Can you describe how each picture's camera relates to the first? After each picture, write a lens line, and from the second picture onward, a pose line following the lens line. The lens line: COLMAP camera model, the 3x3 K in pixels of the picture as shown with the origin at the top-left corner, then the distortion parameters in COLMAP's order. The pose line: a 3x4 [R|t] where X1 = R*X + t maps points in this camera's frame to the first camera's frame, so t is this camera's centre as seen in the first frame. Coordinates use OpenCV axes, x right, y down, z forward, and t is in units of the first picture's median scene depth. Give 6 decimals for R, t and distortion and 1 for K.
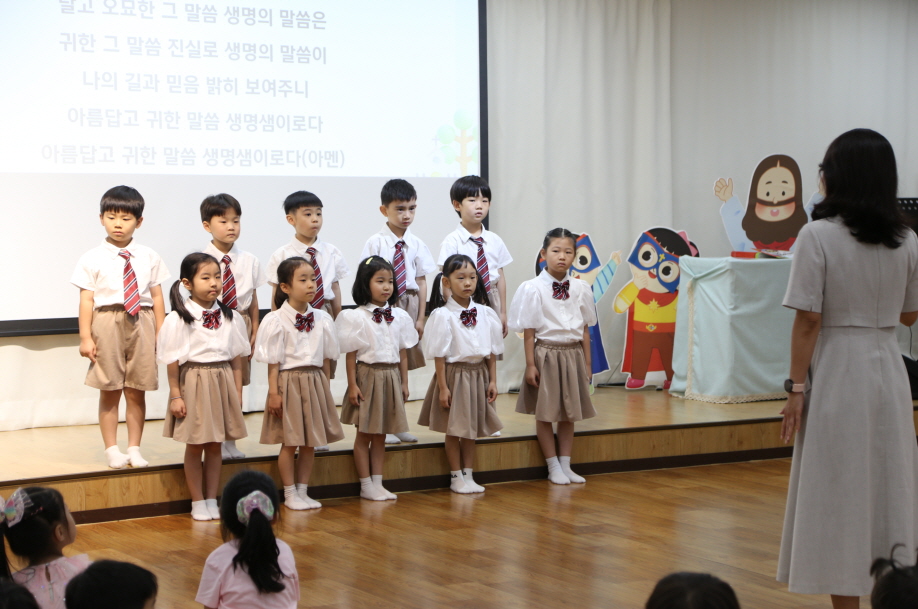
lens RADIAL K [[2016.8, 0, 459.0], [0, 2016.8, 304.5], [0, 0, 1]] dist [0.399422, 0.343563]
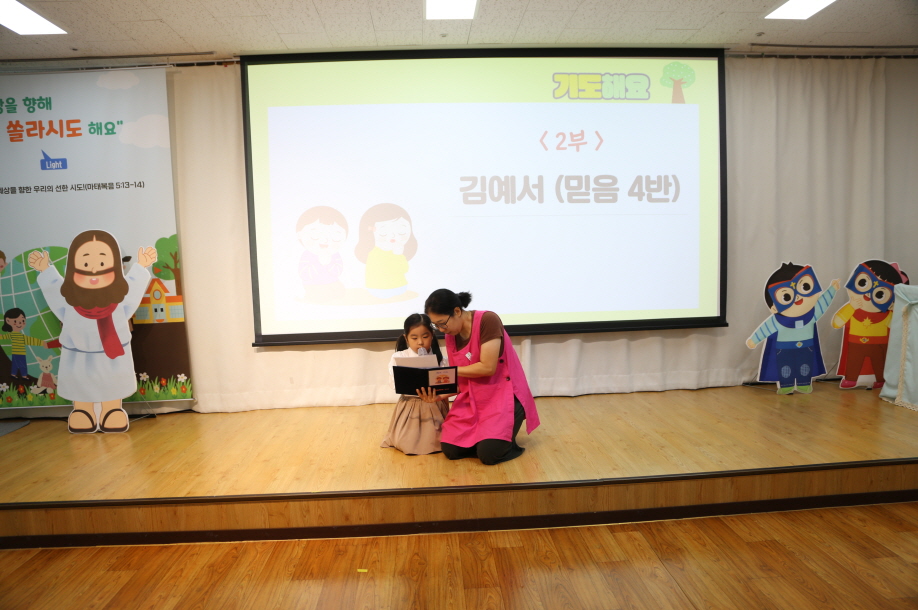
lens RADIAL K [[632.3, 0, 459.6], [0, 632.3, 316.6], [0, 0, 1]] dist [-0.120167, 0.069001]
pose [[0.892553, 0.026420, -0.450167, 0.042501], [-0.003019, 0.998610, 0.052622, -0.023531], [0.450932, -0.045609, 0.891392, 0.586231]]
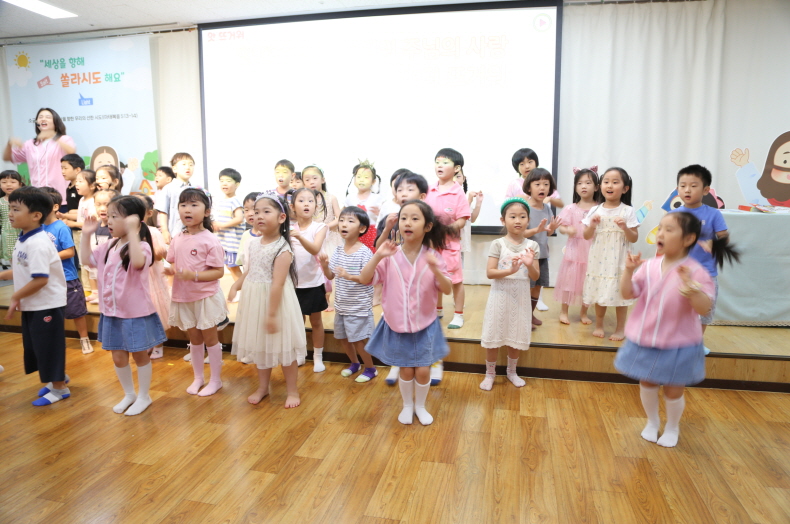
lens RADIAL K [[535.0, 0, 399.1], [0, 535.0, 269.0], [0, 0, 1]] dist [-0.115936, 0.064887]
pose [[0.743218, 0.123738, -0.657507, 0.203225], [-0.048648, 0.990142, 0.131347, -0.019127], [0.667278, -0.065633, 0.741911, 0.637743]]
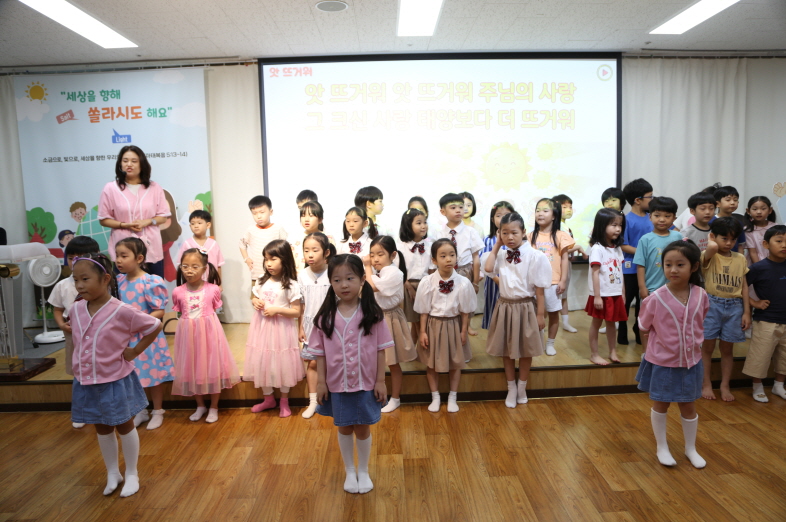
lens RADIAL K [[532.3, 0, 397.0], [0, 532.3, 267.9], [0, 0, 1]] dist [-0.115936, 0.064887]
pose [[0.878656, 0.047408, -0.475097, 0.061993], [-0.009685, 0.996623, 0.081536, -0.026674], [0.477358, -0.067041, 0.876148, 0.535097]]
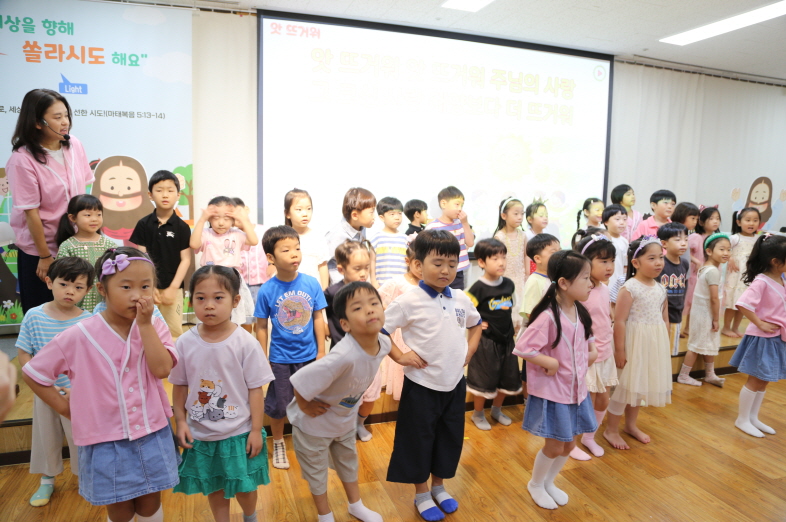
lens RADIAL K [[532.3, 0, 397.0], [0, 532.3, 267.9], [0, 0, 1]] dist [-0.115936, 0.064887]
pose [[0.981373, 0.058209, -0.183083, -0.081746], [-0.041981, 0.994938, 0.091300, -0.021578], [0.187471, -0.081913, 0.978849, 0.522269]]
